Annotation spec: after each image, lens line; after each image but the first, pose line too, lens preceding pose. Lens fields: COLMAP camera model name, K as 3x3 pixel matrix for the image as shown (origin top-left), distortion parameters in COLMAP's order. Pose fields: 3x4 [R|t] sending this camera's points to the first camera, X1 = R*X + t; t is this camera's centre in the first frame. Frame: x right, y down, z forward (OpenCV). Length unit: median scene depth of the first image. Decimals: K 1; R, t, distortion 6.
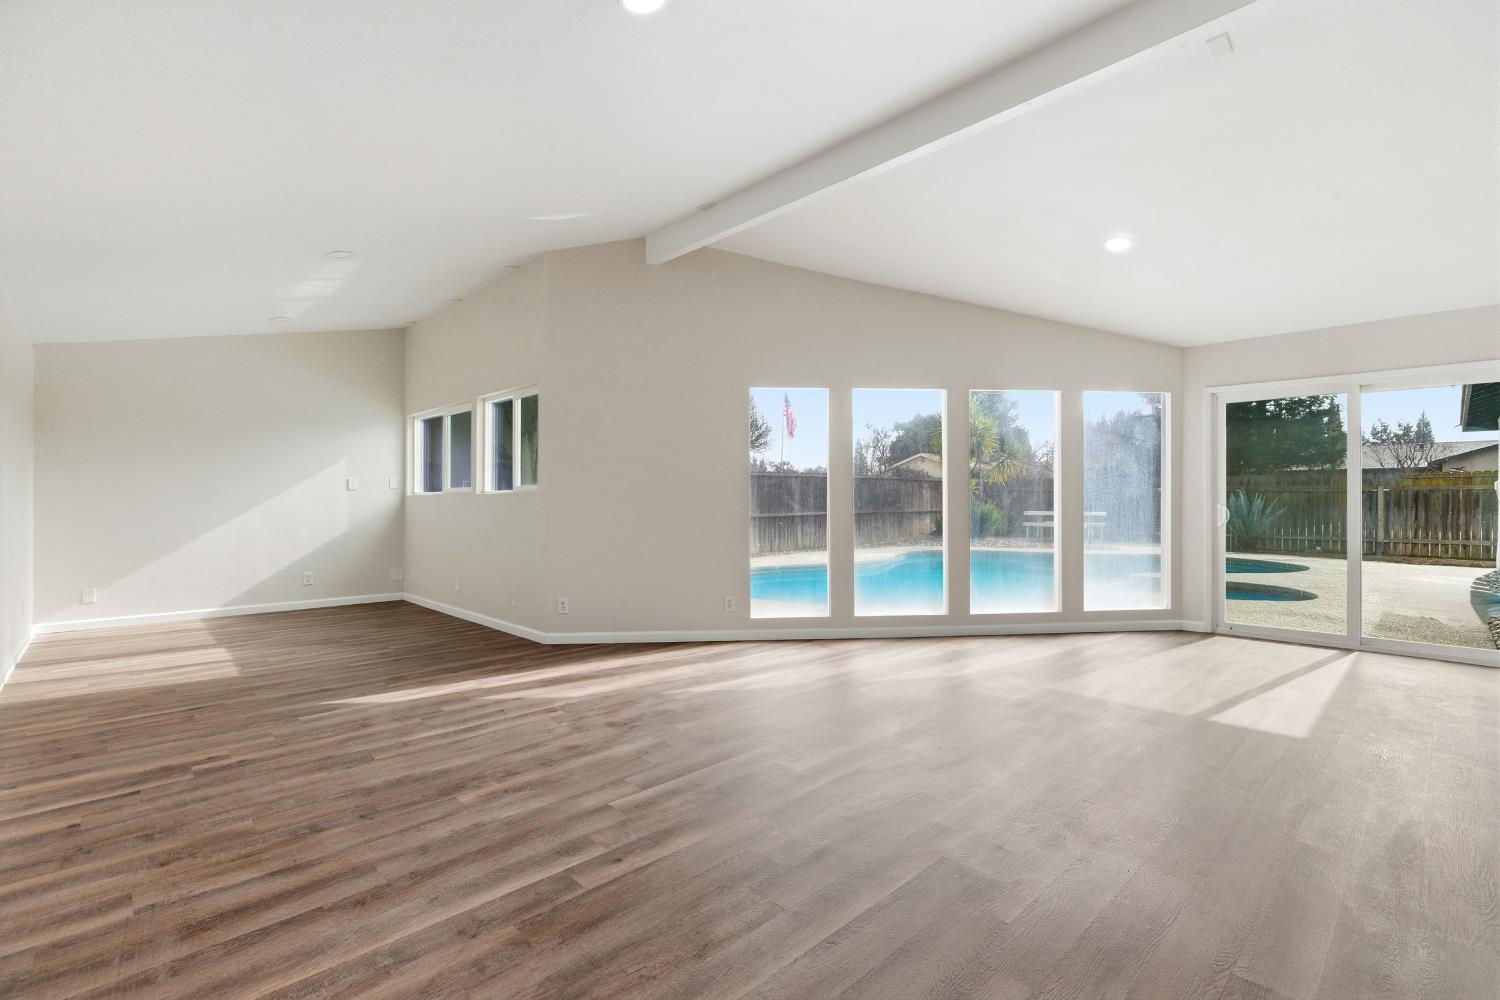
lens RADIAL K [[680.3, 0, 756.5], [0, 680.3, 492.4], [0, 0, 1]] dist [-0.007914, 0.000171]
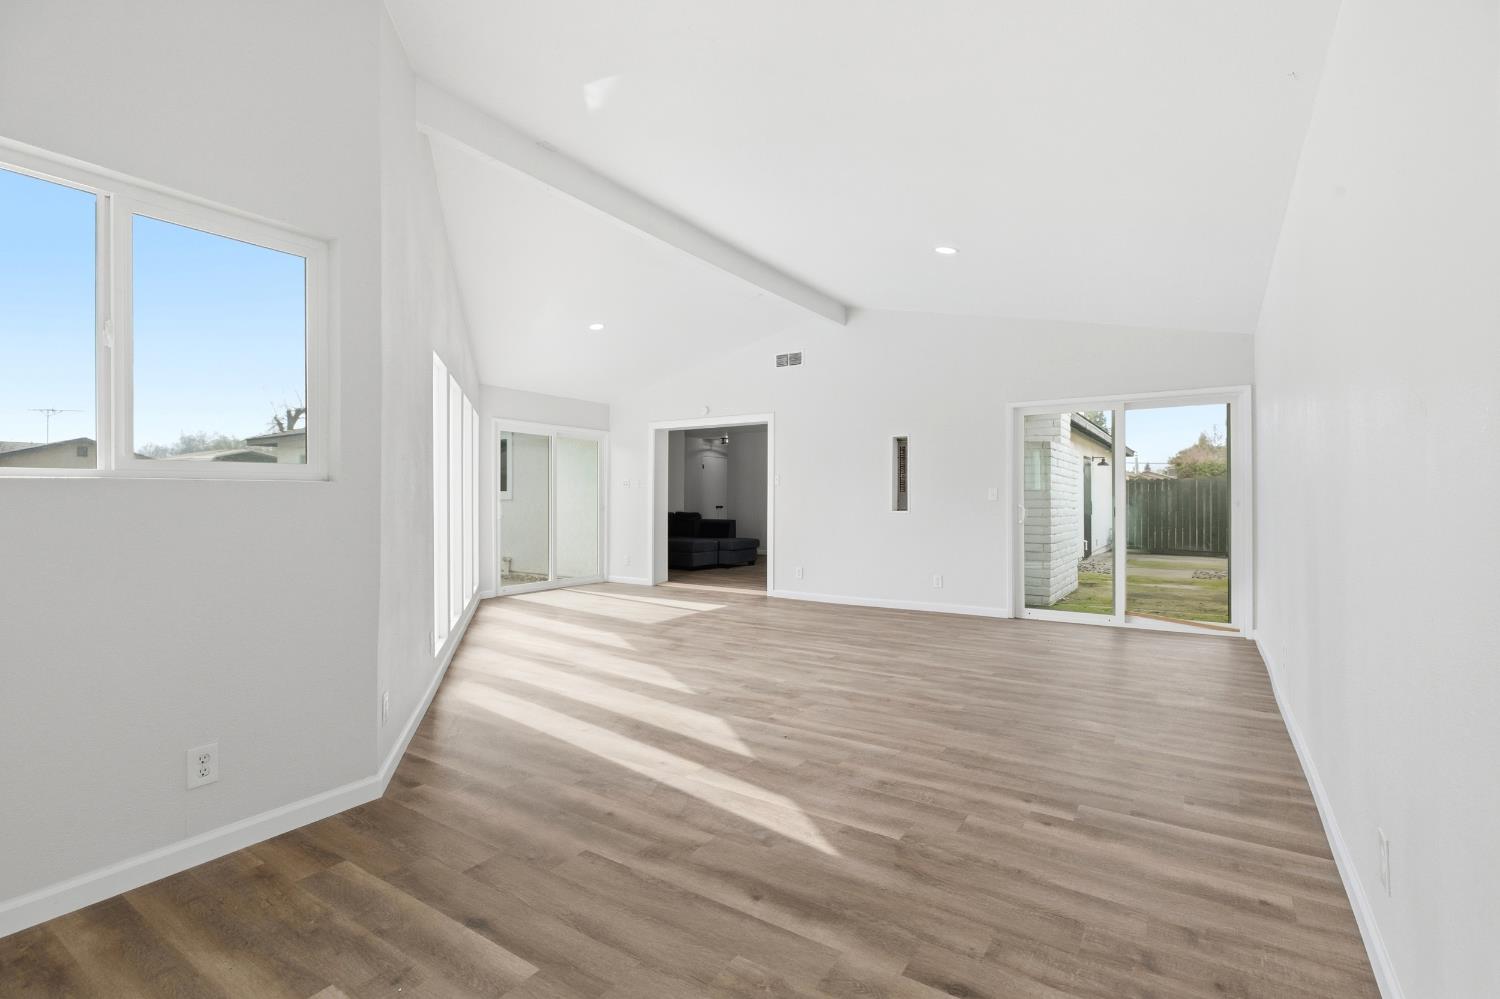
lens RADIAL K [[680.3, 0, 755.9], [0, 680.3, 500.3], [0, 0, 1]] dist [-0.007914, 0.000171]
pose [[-0.217632, -0.003360, 0.976025, -1.397586], [0.000542, 0.999994, 0.003563, 0.009885], [-0.976031, 0.001305, -0.217629, 1.395270]]
